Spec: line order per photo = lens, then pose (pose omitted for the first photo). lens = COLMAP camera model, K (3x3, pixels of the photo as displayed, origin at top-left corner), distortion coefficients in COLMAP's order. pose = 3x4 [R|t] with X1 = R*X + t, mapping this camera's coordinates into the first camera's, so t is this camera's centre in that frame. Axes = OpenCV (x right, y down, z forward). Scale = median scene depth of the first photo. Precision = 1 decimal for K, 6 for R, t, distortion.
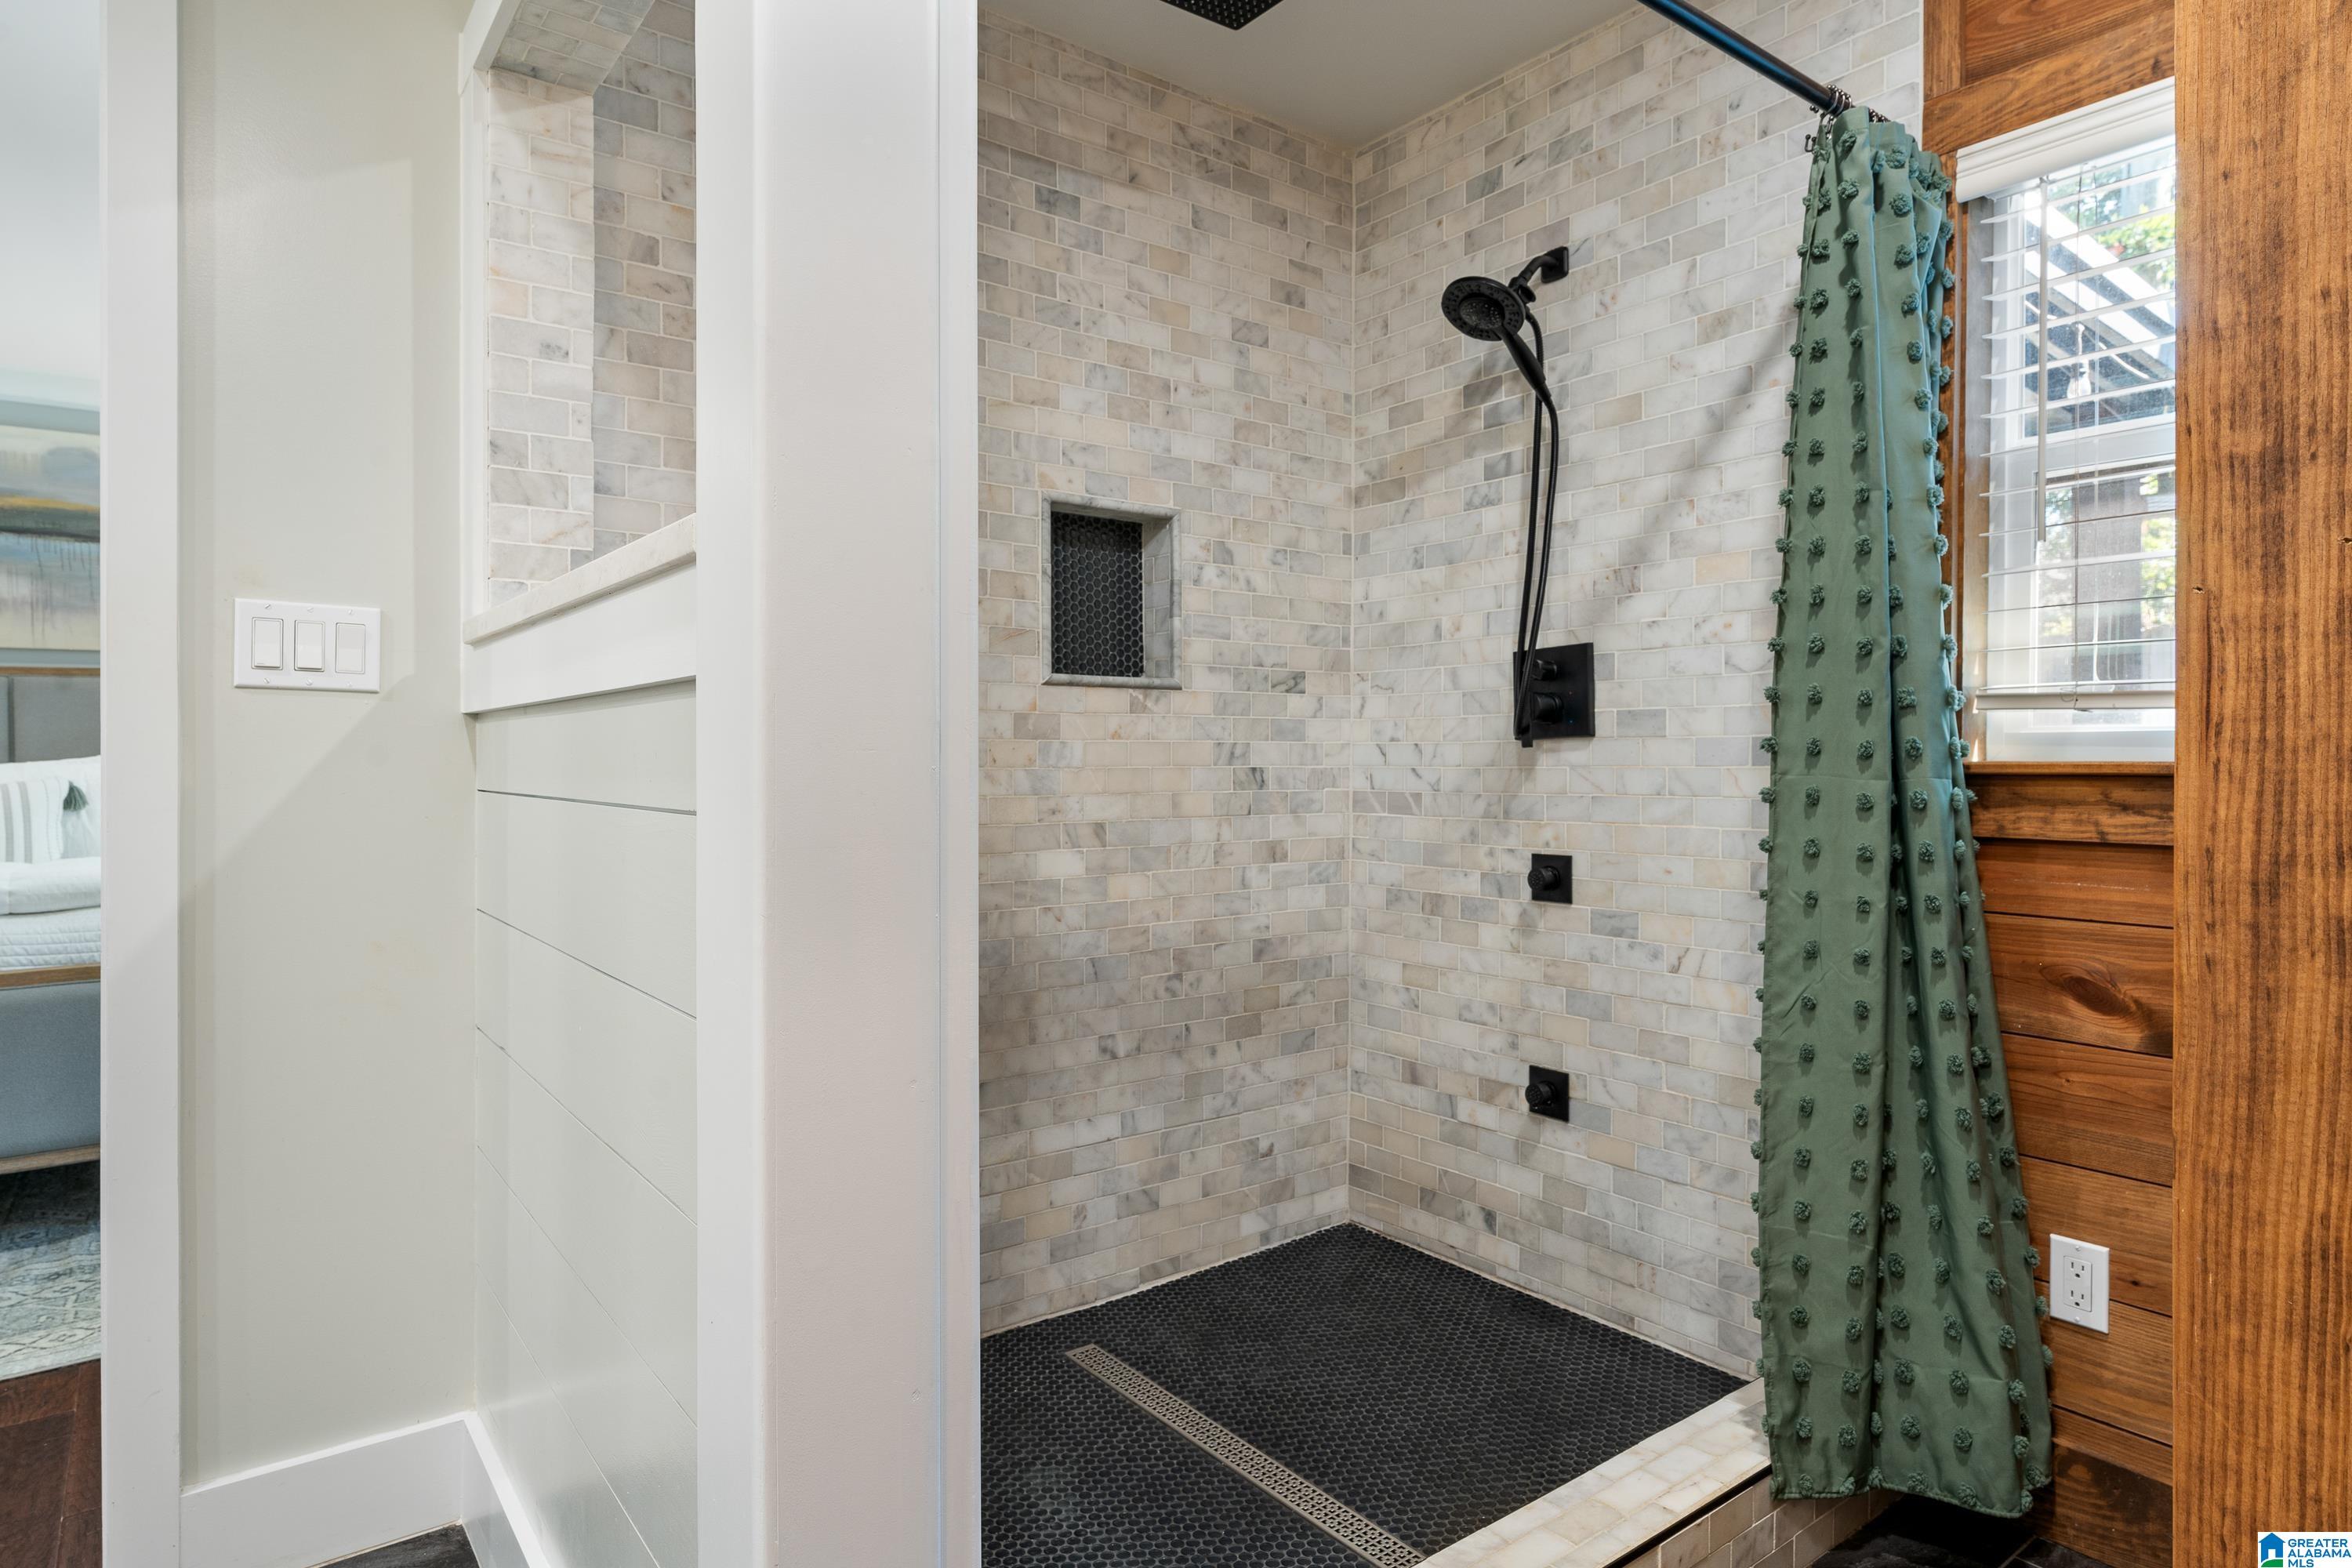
lens RADIAL K [[1311.4, 0, 1177.6], [0, 1311.4, 772.1], [0, 0, 1]] dist [-0.006103, -0.000347]
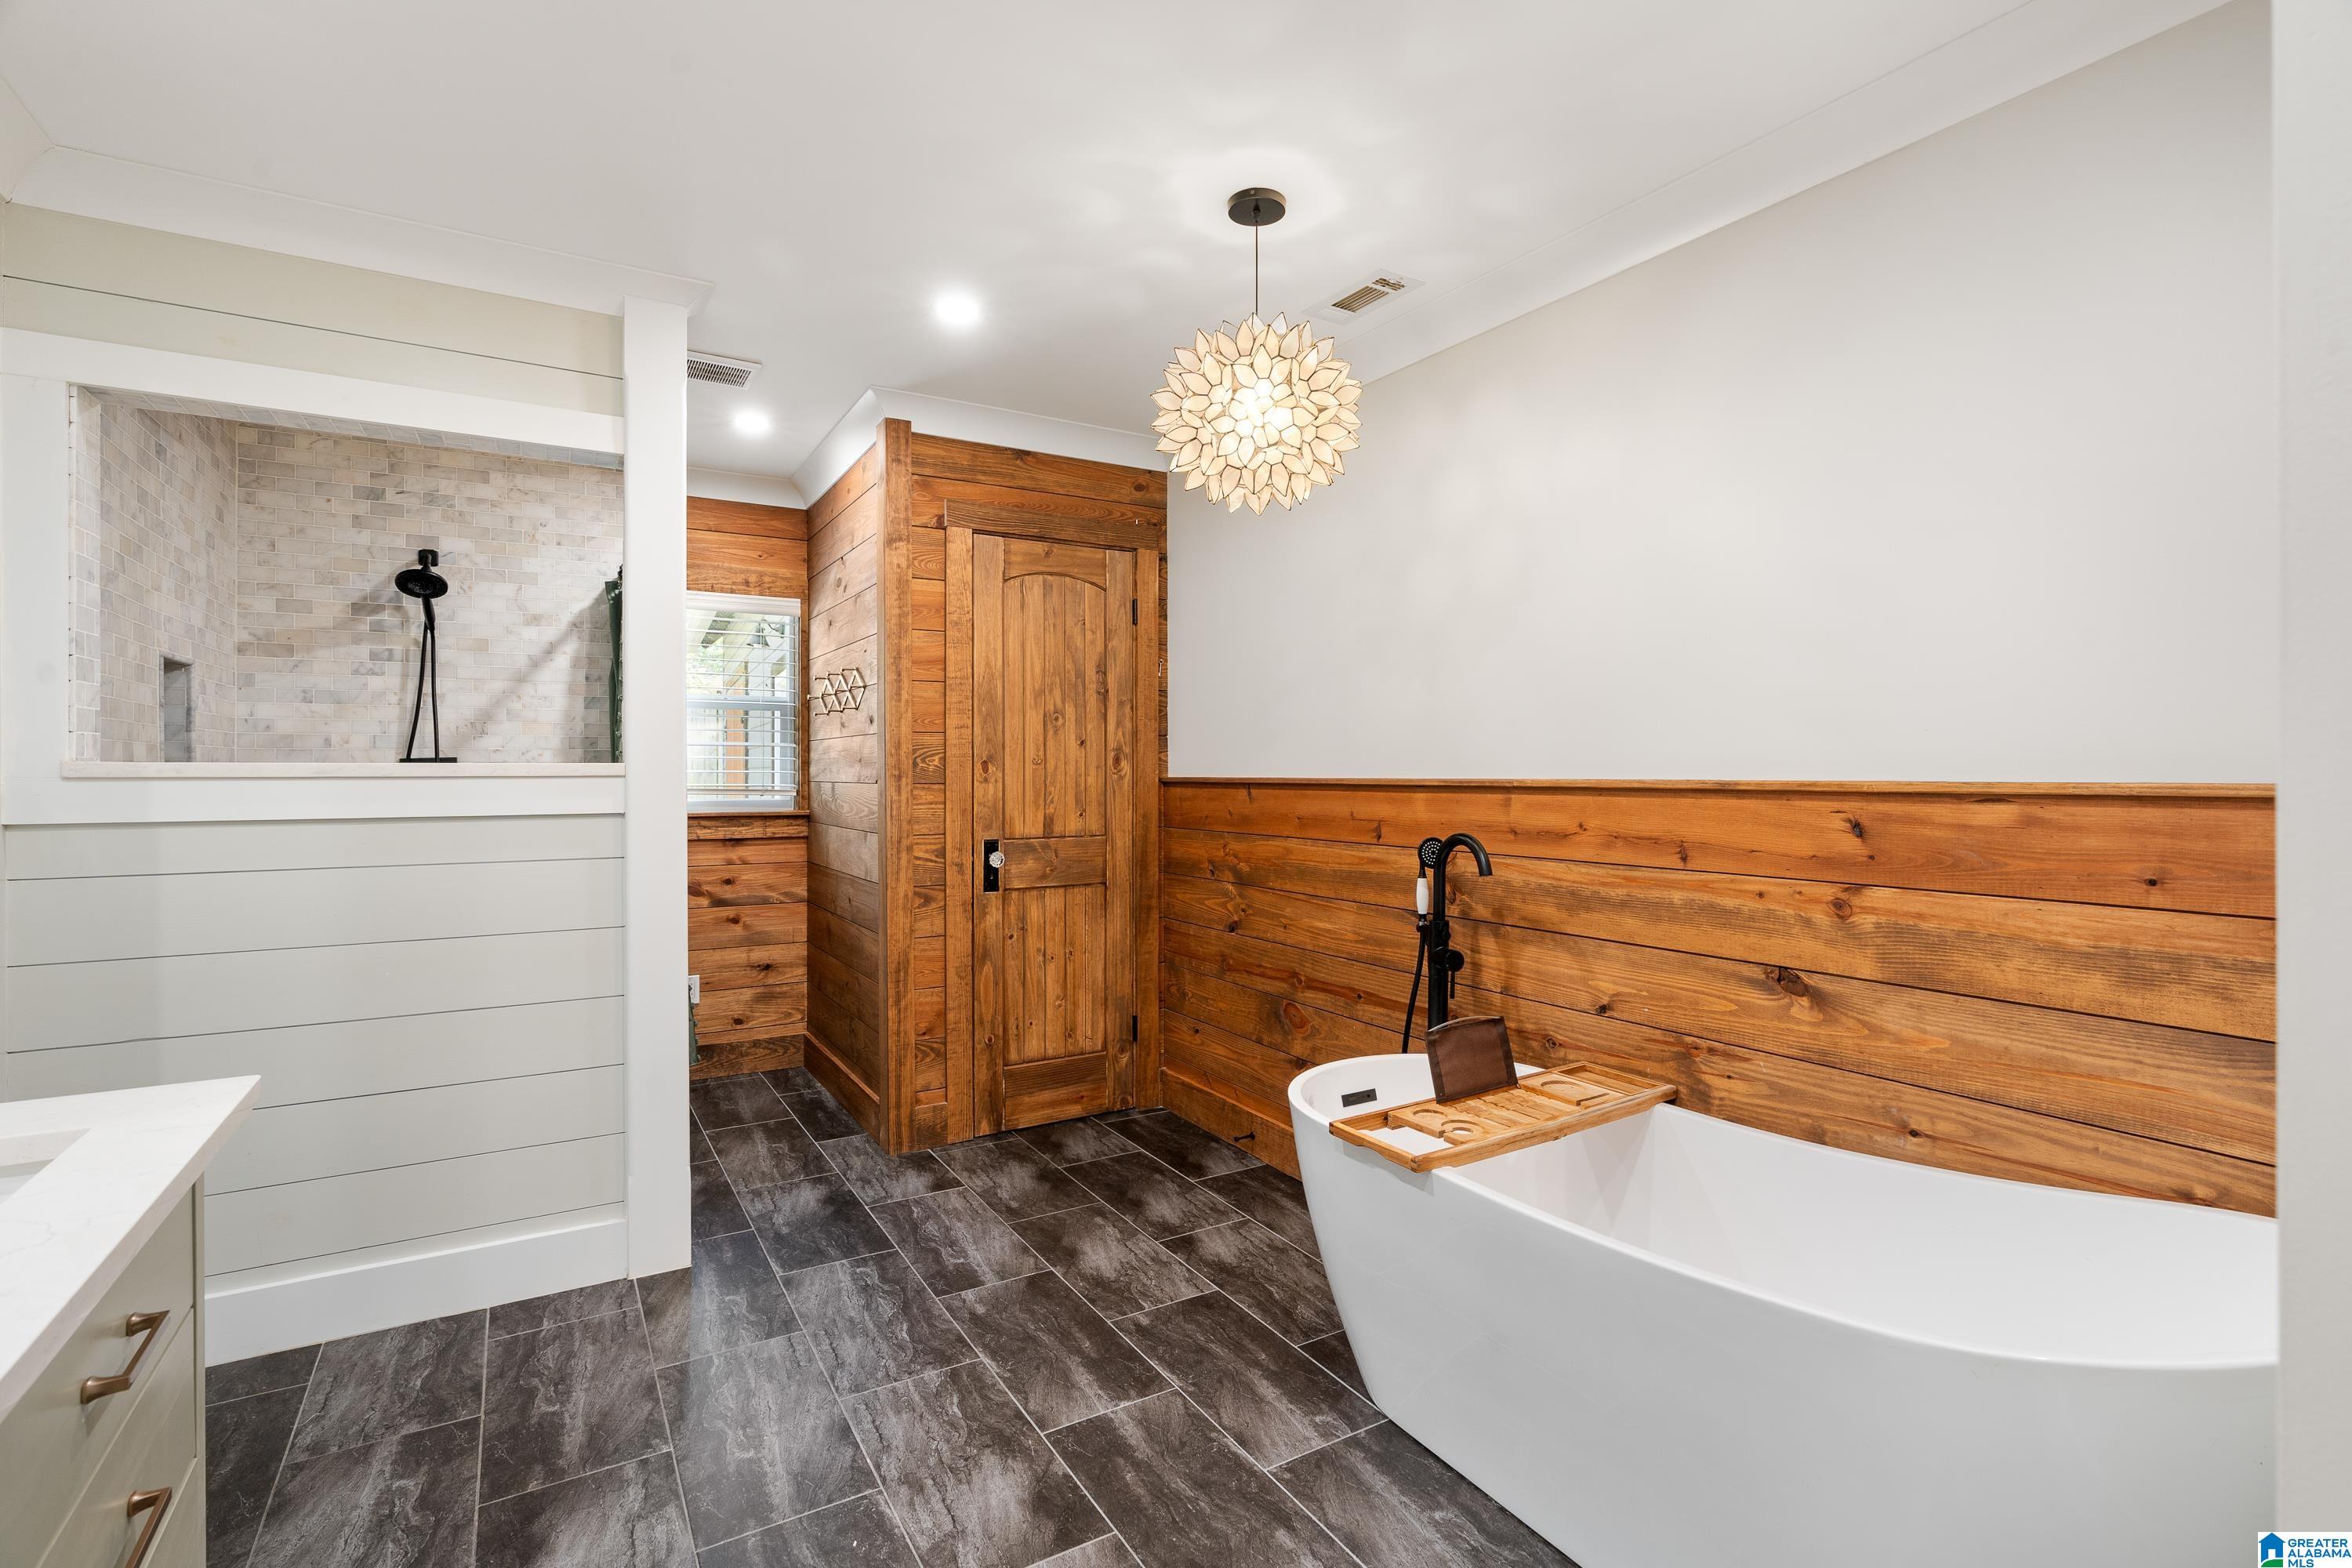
lens RADIAL K [[1075.9, 0, 1178.3], [0, 1075.9, 775.8], [0, 0, 1]] dist [-0.001262, 0.000143]
pose [[0.112774, -0.006821, 0.993597, -1.166432], [0.009101, 0.999942, 0.005831, -0.069806], [-0.993579, 0.008386, 0.112829, -0.265165]]
